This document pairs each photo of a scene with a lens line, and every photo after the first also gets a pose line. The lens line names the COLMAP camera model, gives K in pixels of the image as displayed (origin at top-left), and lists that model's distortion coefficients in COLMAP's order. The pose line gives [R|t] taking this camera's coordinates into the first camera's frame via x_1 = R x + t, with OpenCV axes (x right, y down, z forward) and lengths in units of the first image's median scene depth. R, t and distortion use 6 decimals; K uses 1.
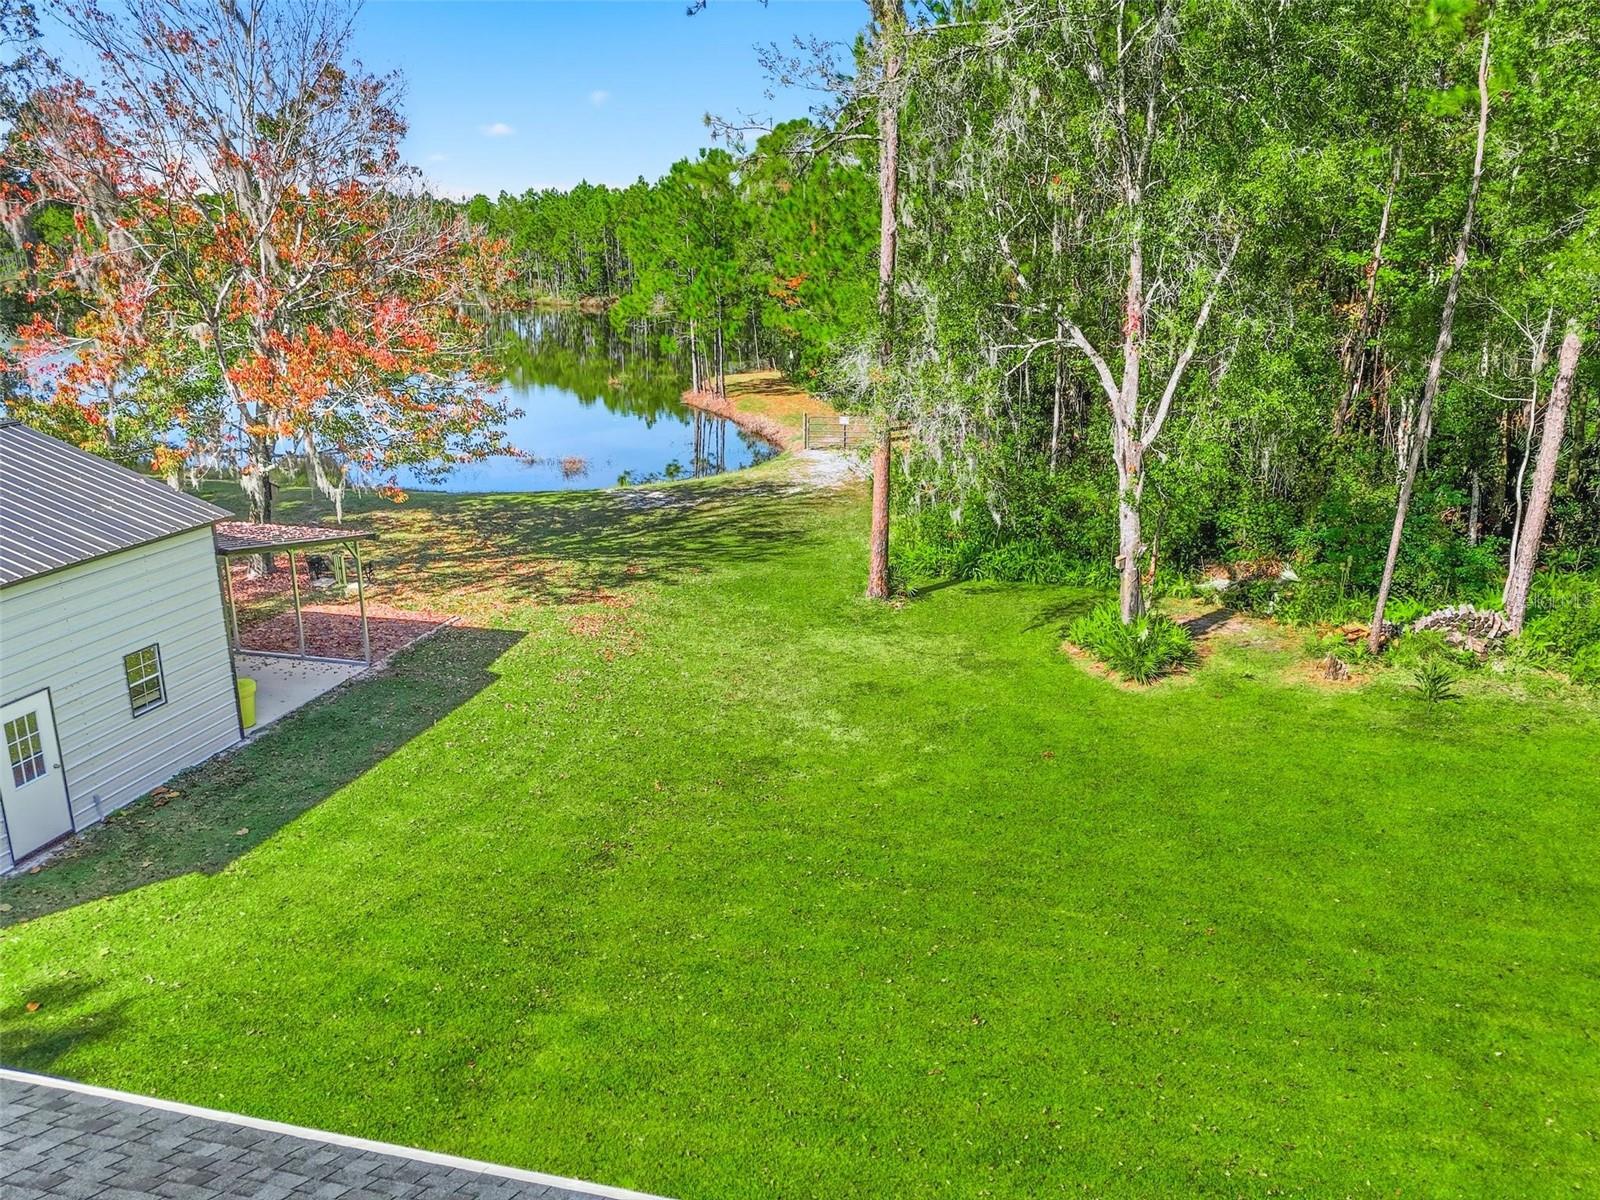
lens RADIAL K [[1139.1, 0, 799.3], [0, 1139.1, 601.4], [0, 0, 1]] dist [0.036519, 0.000363]
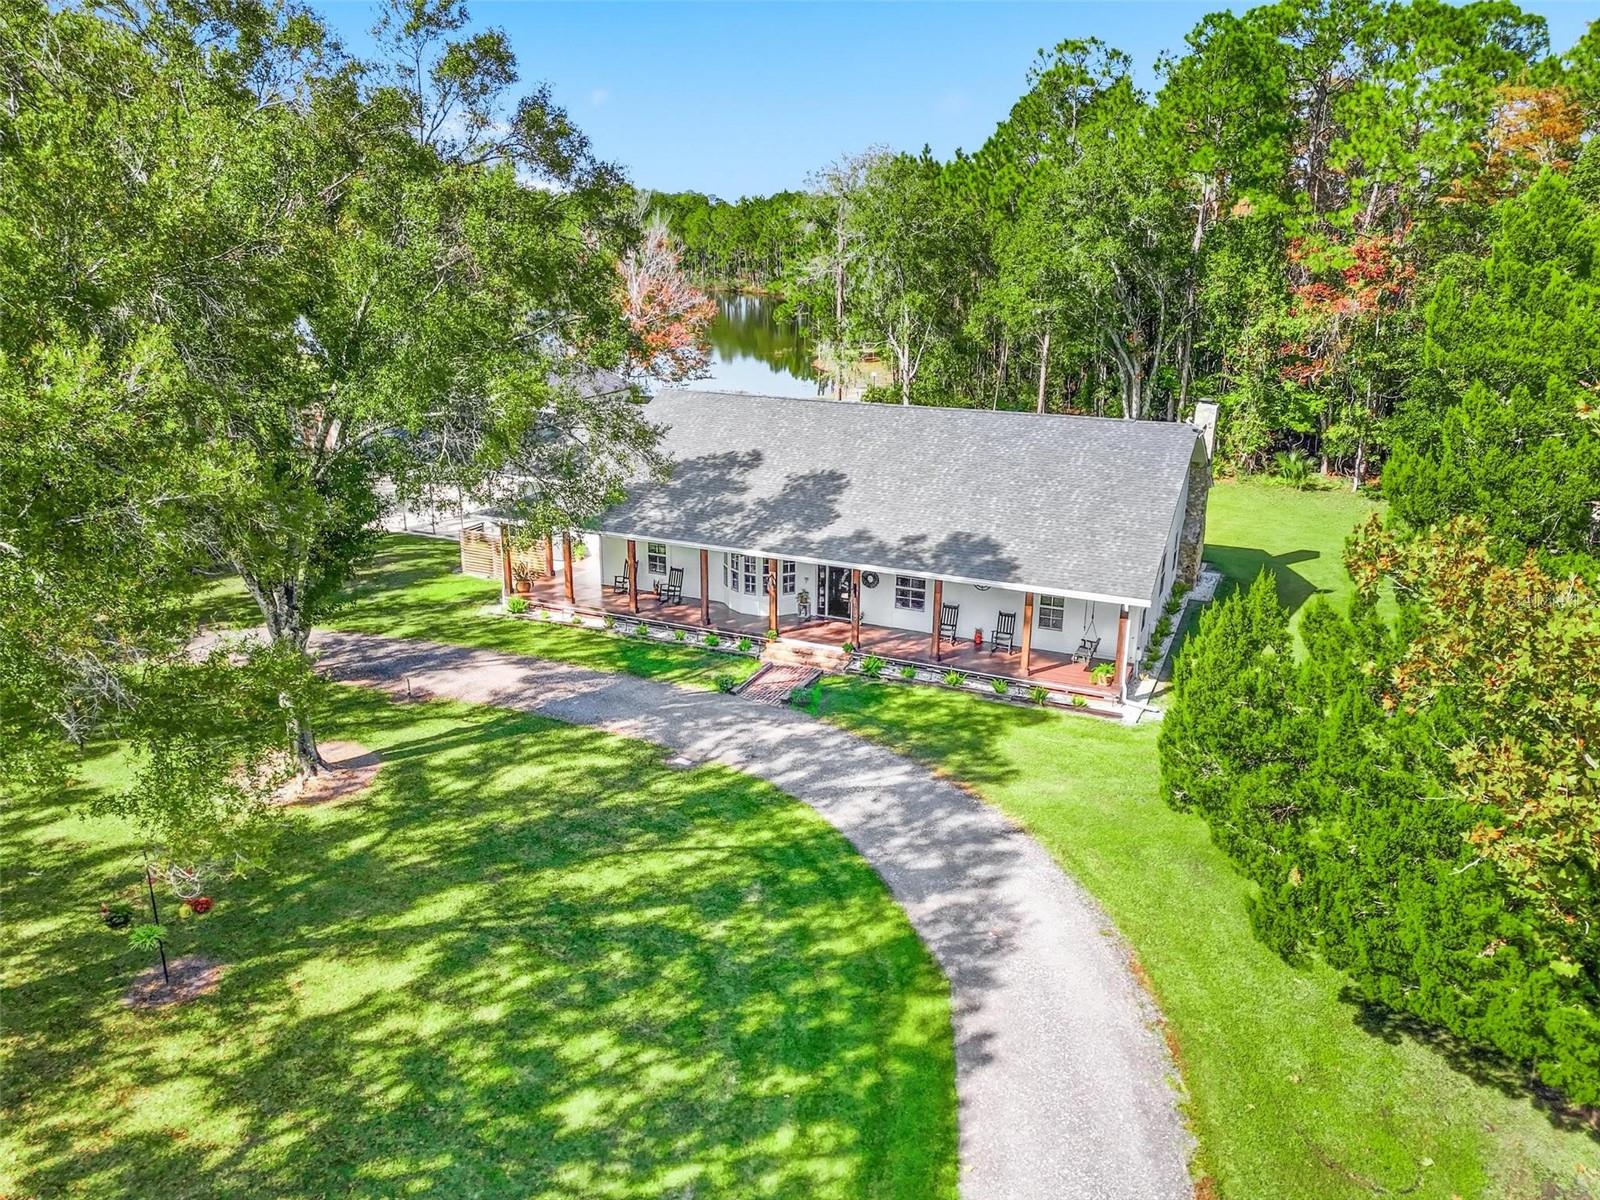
lens RADIAL K [[1139.1, 0, 798.2], [0, 1139.1, 598.7], [0, 0, 1]] dist [0.036519, 0.000363]
pose [[0.984114, 0.057443, -0.167990, 0.441636], [-0.054314, 0.998255, 0.023169, 0.322910], [0.169028, -0.013676, 0.985516, -1.664862]]
